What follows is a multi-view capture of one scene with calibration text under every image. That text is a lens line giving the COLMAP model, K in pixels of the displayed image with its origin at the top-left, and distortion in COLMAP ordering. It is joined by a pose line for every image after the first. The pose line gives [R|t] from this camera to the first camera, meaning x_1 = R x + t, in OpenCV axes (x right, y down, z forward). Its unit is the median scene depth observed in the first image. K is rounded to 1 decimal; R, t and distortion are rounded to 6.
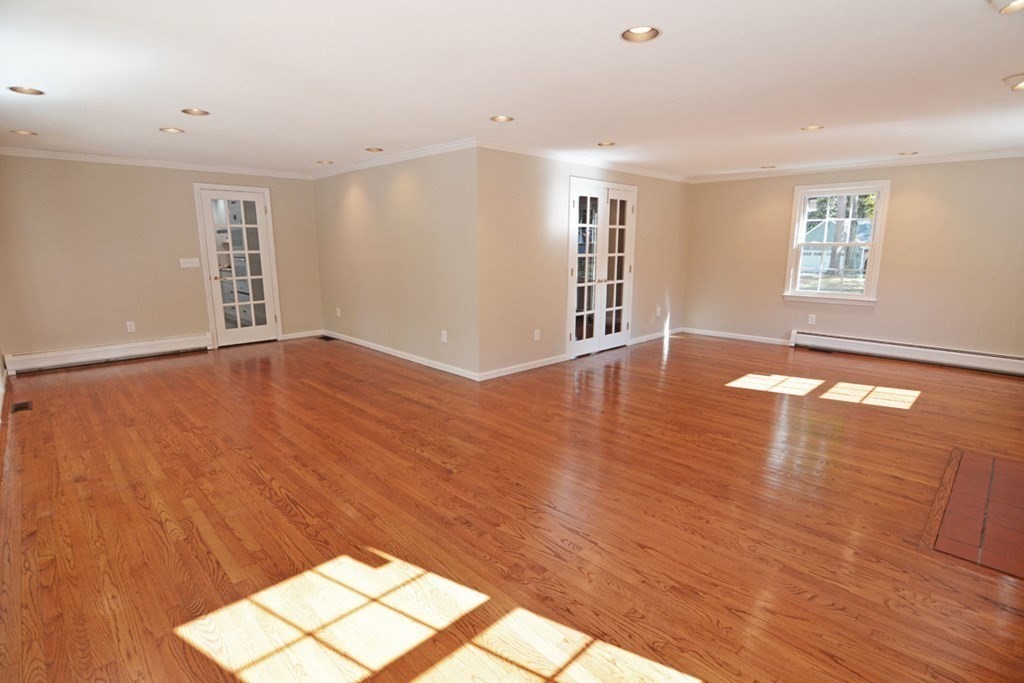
lens RADIAL K [[504.2, 0, 519.1], [0, 504.2, 347.0], [0, 0, 1]] dist [-0.012301, -0.006299]
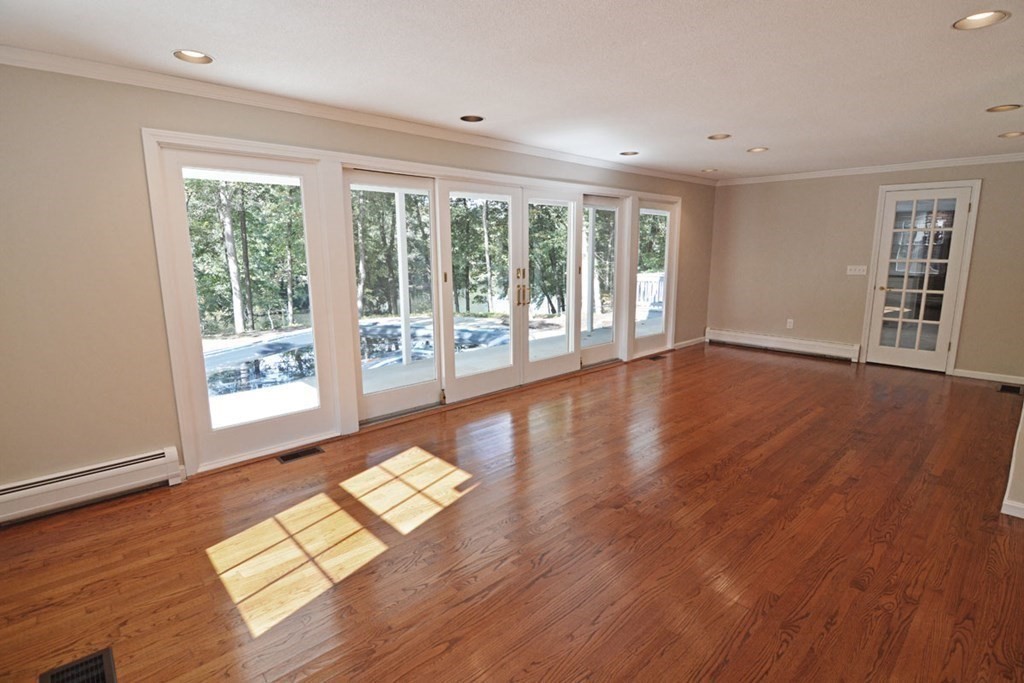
lens RADIAL K [[504.2, 0, 507.4], [0, 504.2, 349.5], [0, 0, 1]] dist [-0.012301, -0.006299]
pose [[-0.042460, 0.195831, -0.979718, 0.507358], [-0.196047, 0.959905, 0.200367, -0.120390], [0.979675, 0.200579, -0.002366, 0.544056]]
